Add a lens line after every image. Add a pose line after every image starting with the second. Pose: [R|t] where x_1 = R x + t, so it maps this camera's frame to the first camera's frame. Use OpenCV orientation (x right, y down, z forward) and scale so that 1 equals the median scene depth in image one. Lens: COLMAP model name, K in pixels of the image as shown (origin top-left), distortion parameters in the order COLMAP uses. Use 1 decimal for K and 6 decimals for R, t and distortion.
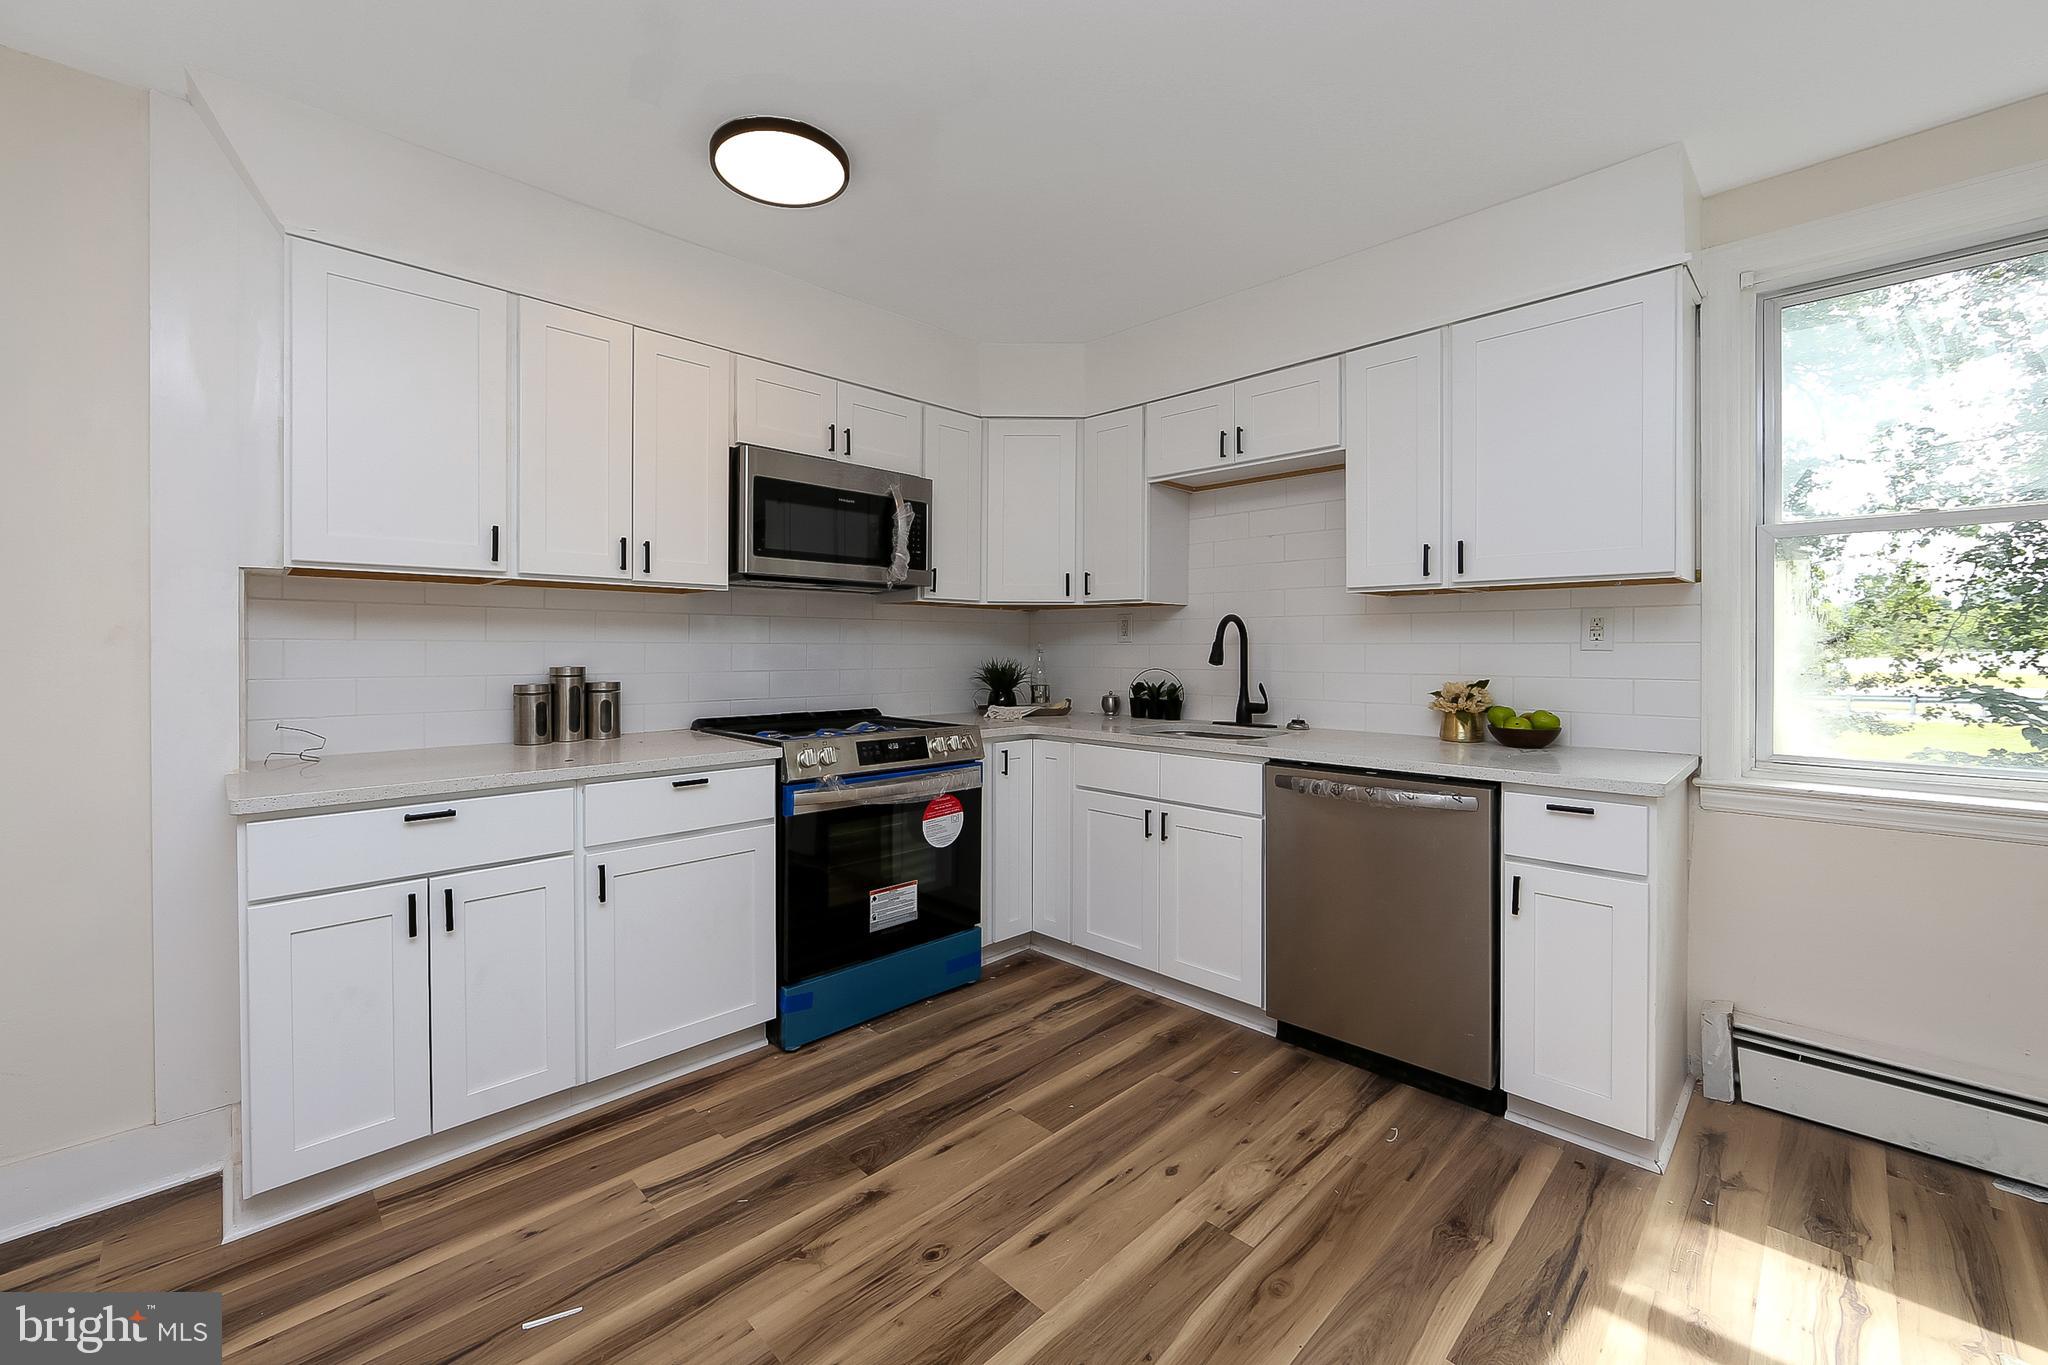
lens RADIAL K [[820.4, 0, 1003.8], [0, 820.4, 655.3], [0, 0, 1]] dist [-0.009541, 0.001843]
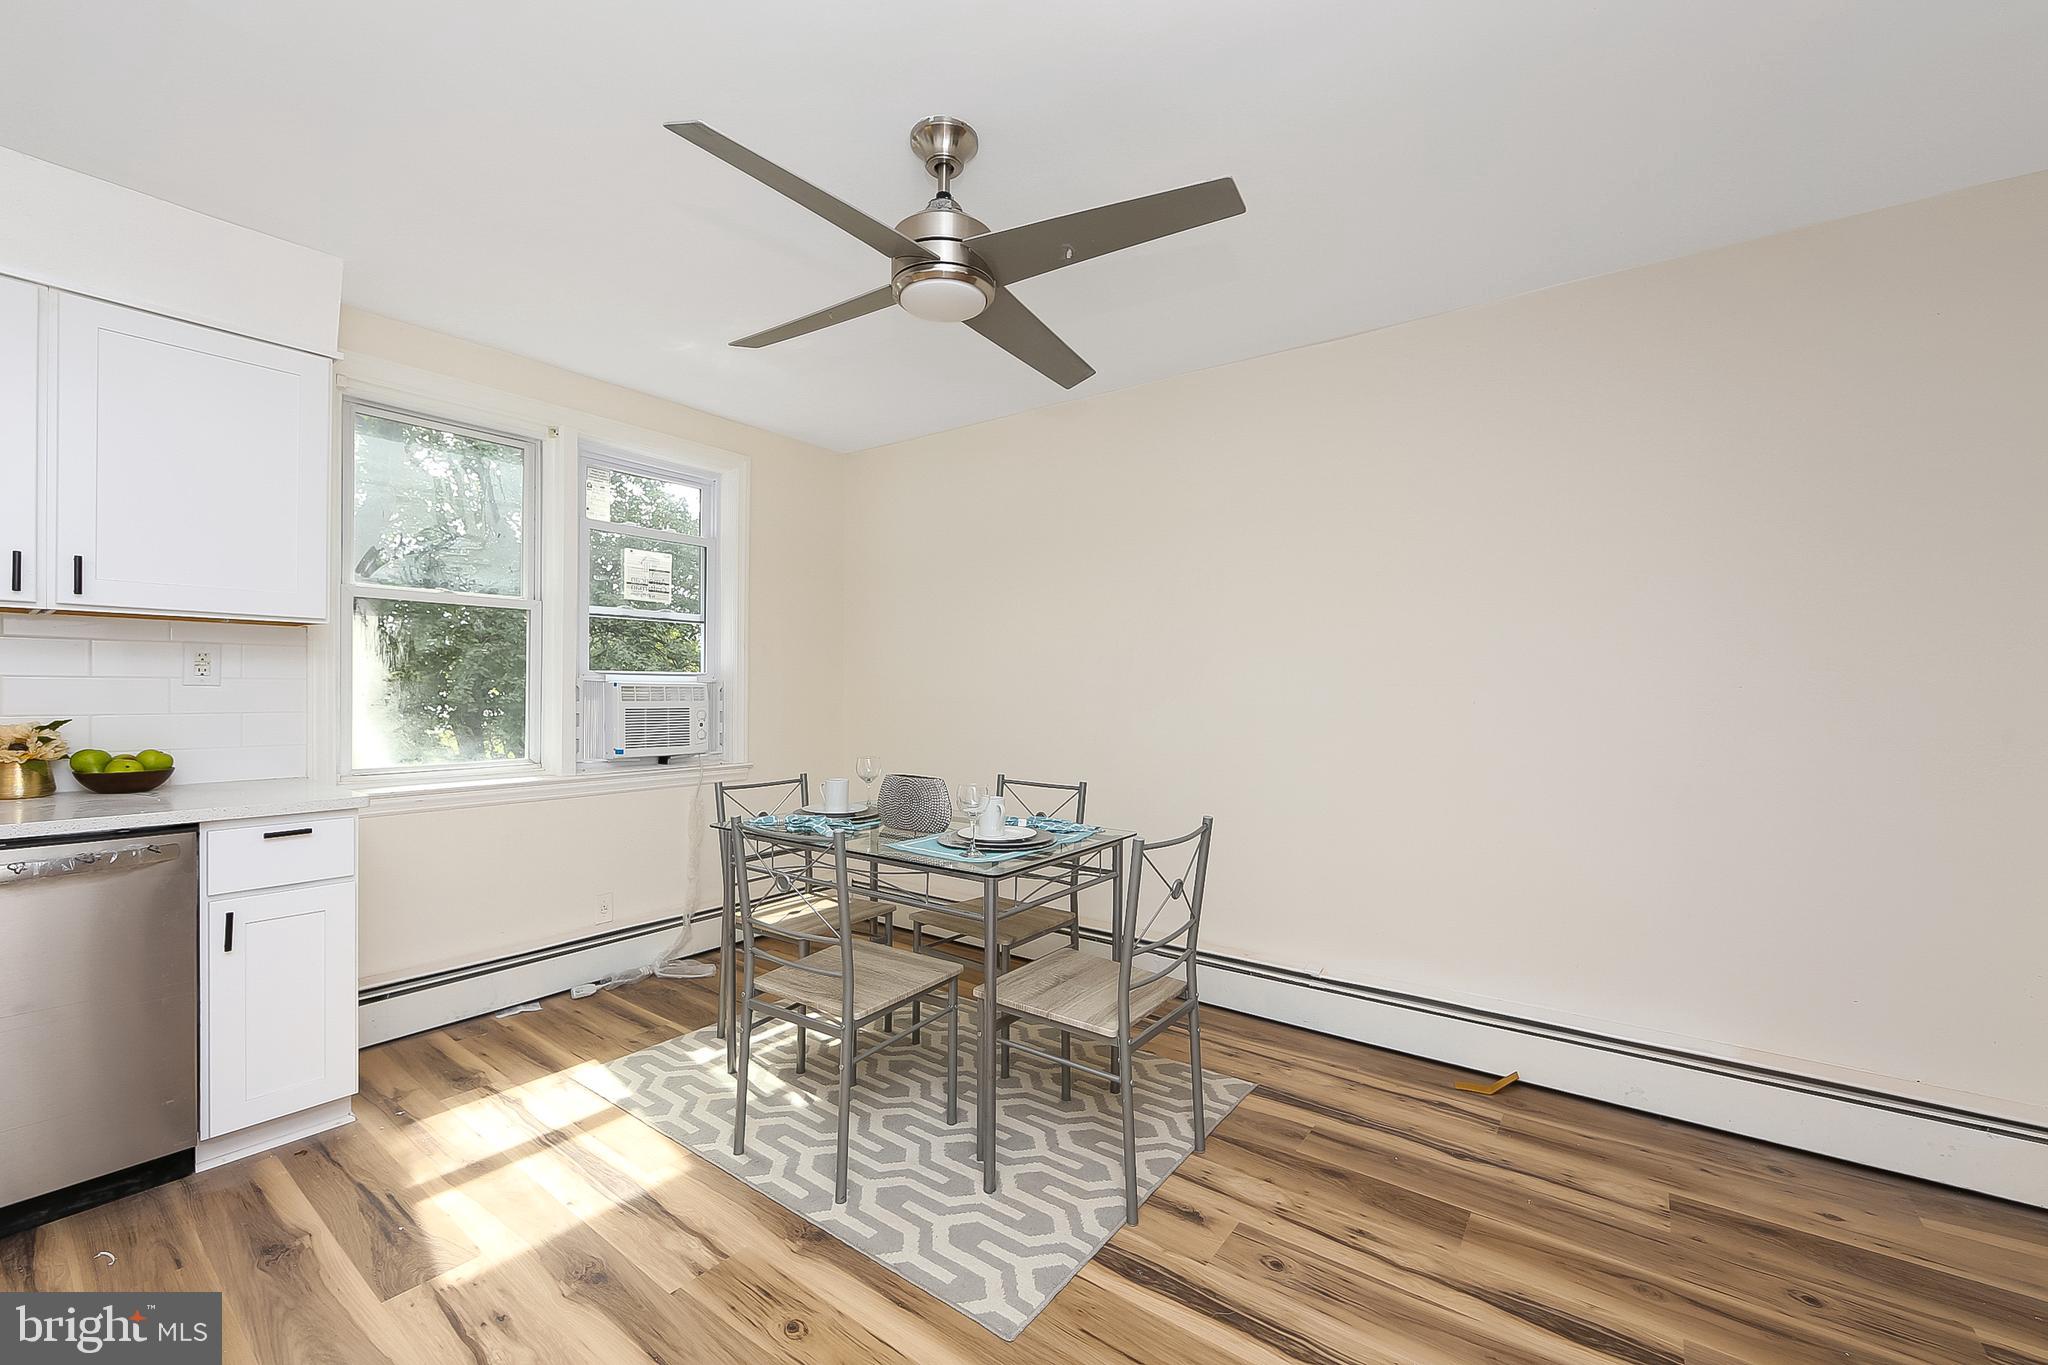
lens RADIAL K [[820.4, 0, 1042.2], [0, 820.4, 692.1], [0, 0, 1]] dist [-0.009541, 0.001843]
pose [[-0.166887, -0.008729, 0.985937, -0.522583], [-0.006531, 0.999949, 0.007747, -0.014648], [-0.985954, -0.005146, -0.166935, 0.187673]]
